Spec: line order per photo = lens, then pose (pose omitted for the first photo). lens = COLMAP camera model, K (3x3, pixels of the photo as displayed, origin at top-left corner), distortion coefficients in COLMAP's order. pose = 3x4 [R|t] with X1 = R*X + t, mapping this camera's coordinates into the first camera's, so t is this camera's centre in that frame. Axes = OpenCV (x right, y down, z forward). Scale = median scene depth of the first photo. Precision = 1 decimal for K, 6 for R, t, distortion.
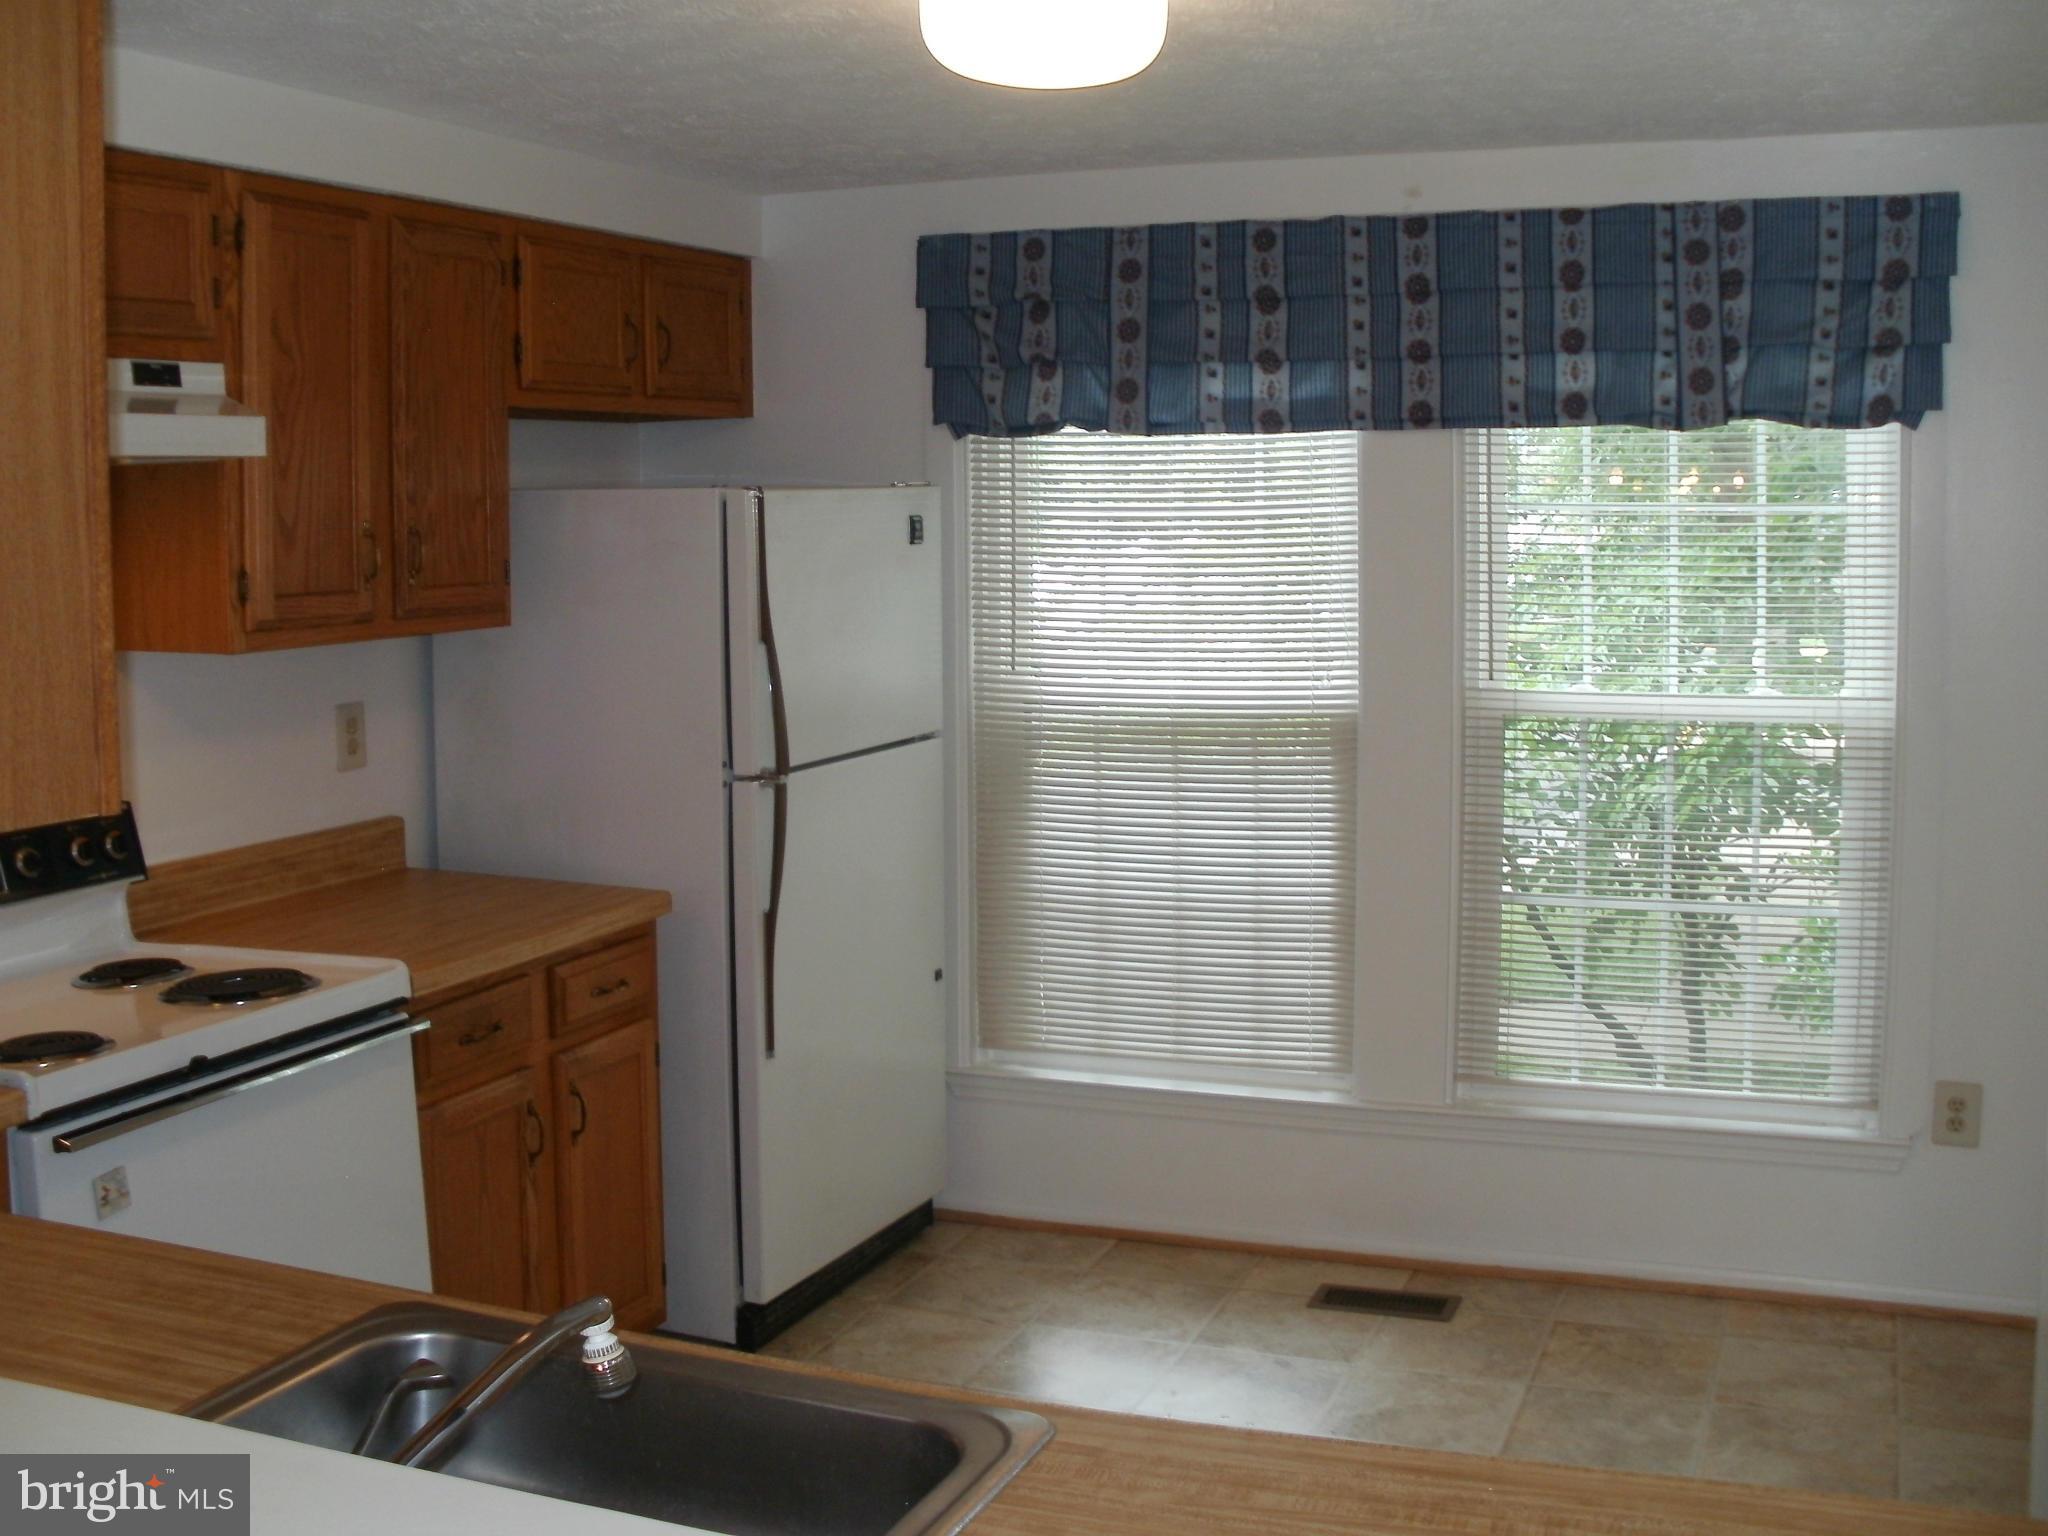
lens RADIAL K [[2258.0, 0, 990.3], [0, 2258.0, 681.4], [0, 0, 1]] dist [-0.319081, 0.426620]
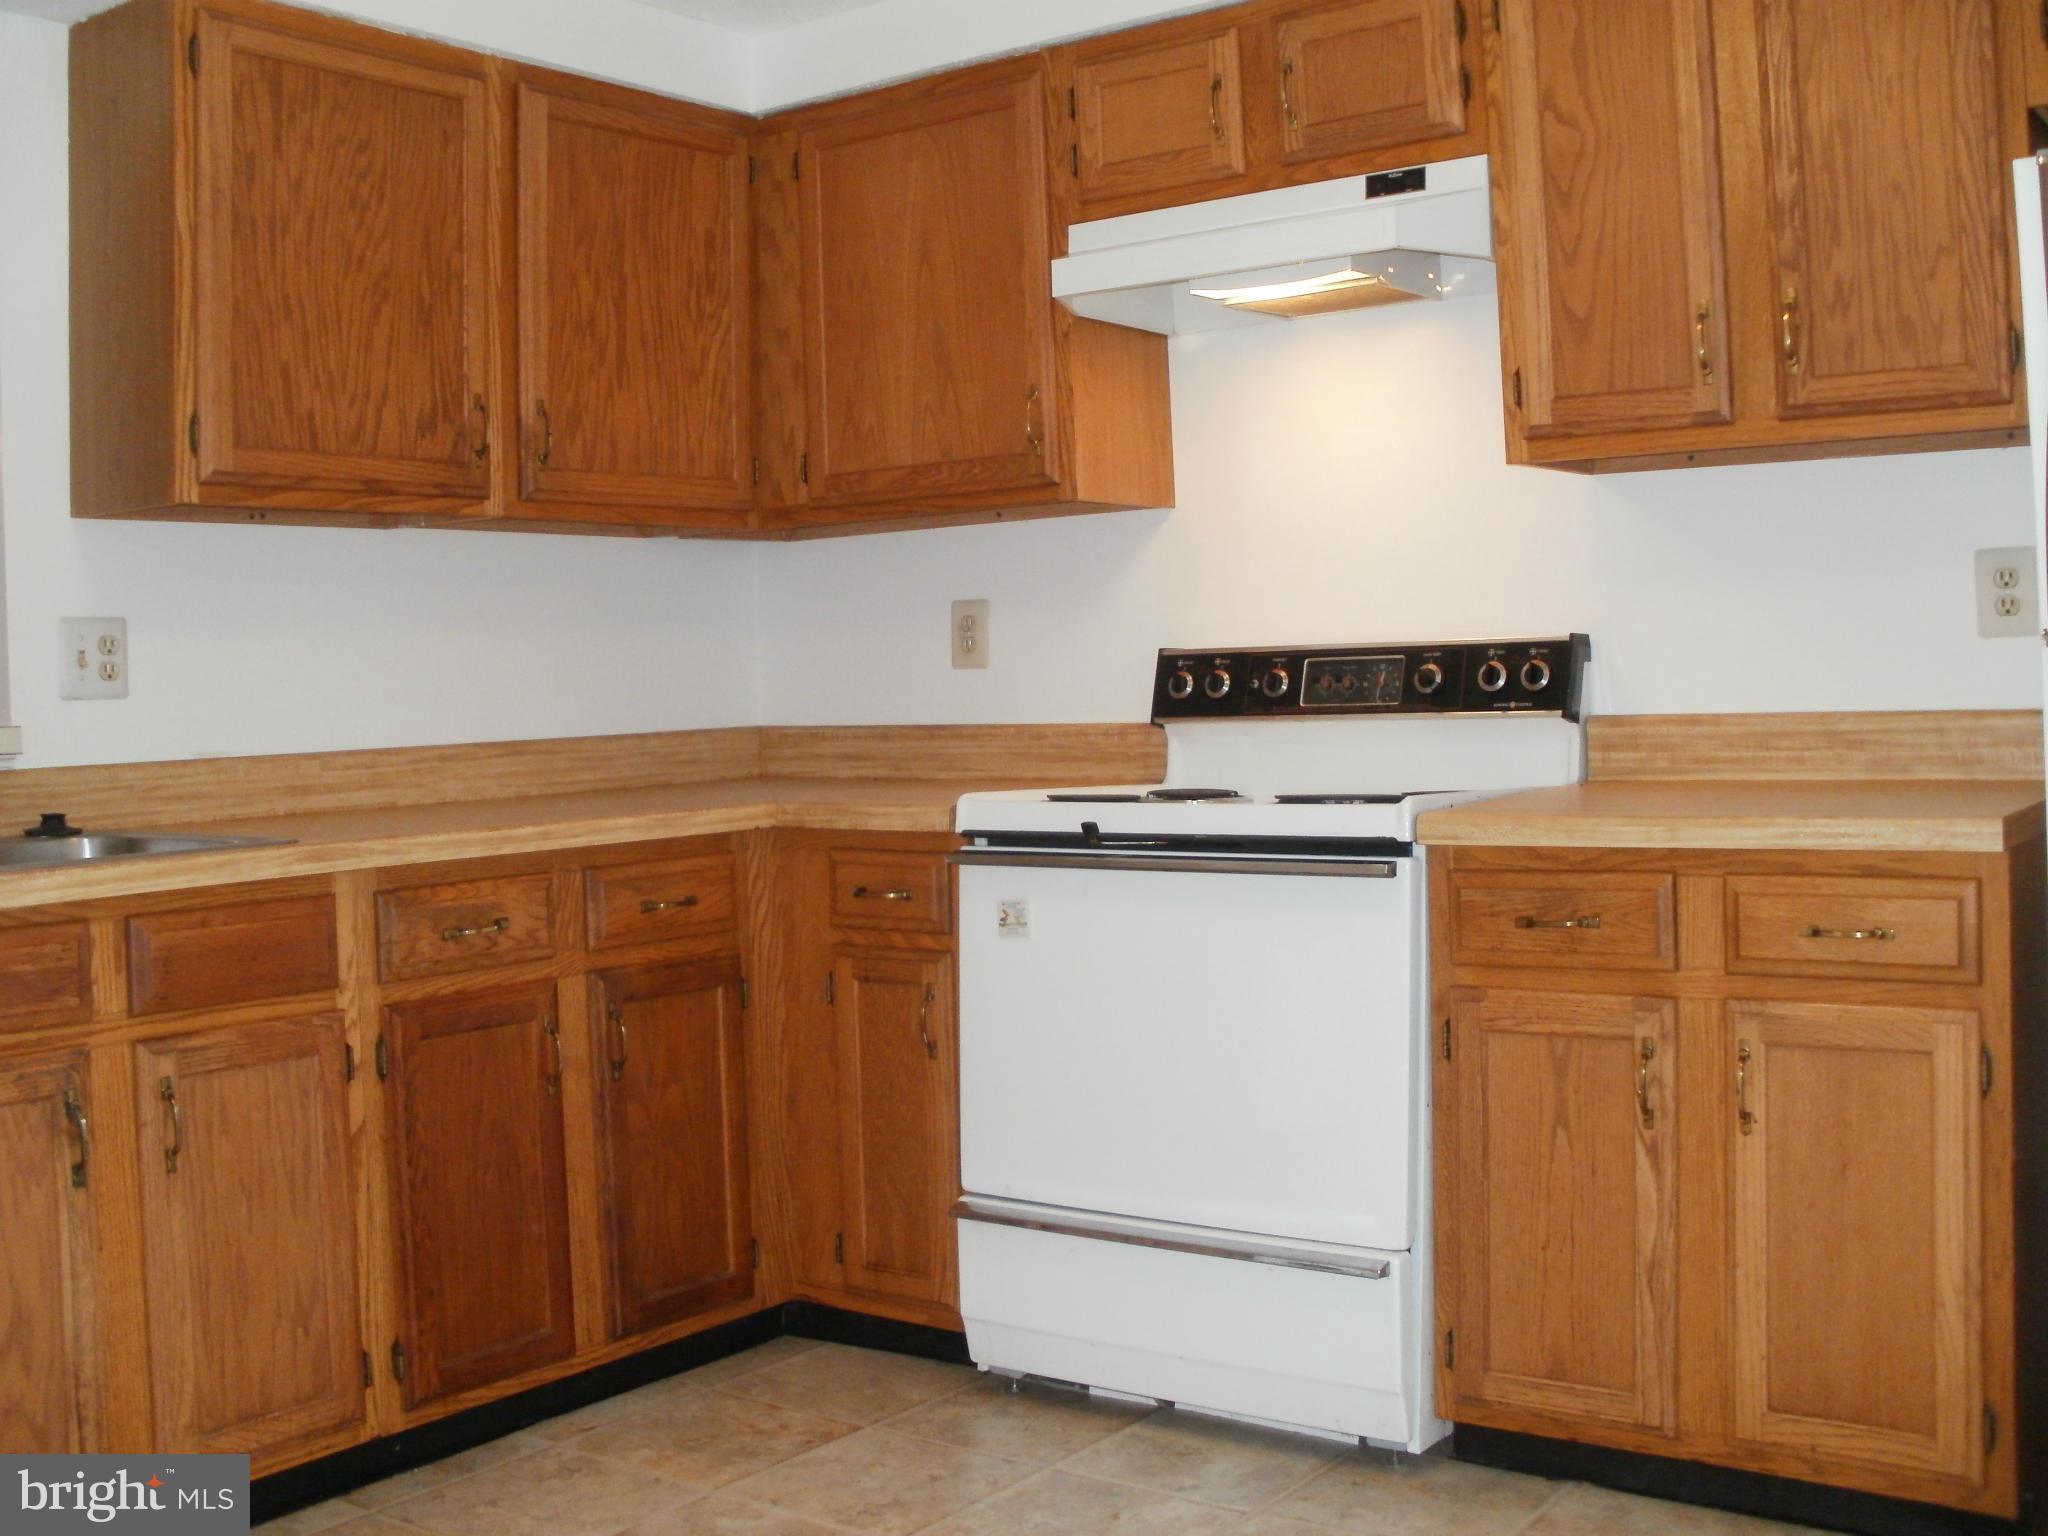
lens RADIAL K [[2269.2, 0, 1018.6], [0, 2269.2, 671.7], [0, 0, 1]] dist [-0.313925, 0.422065]
pose [[-0.258774, 0.013271, -0.965847, 0.513034], [-0.046391, 0.998581, 0.026150, 0.049904], [0.964823, 0.051574, -0.257791, 0.881430]]
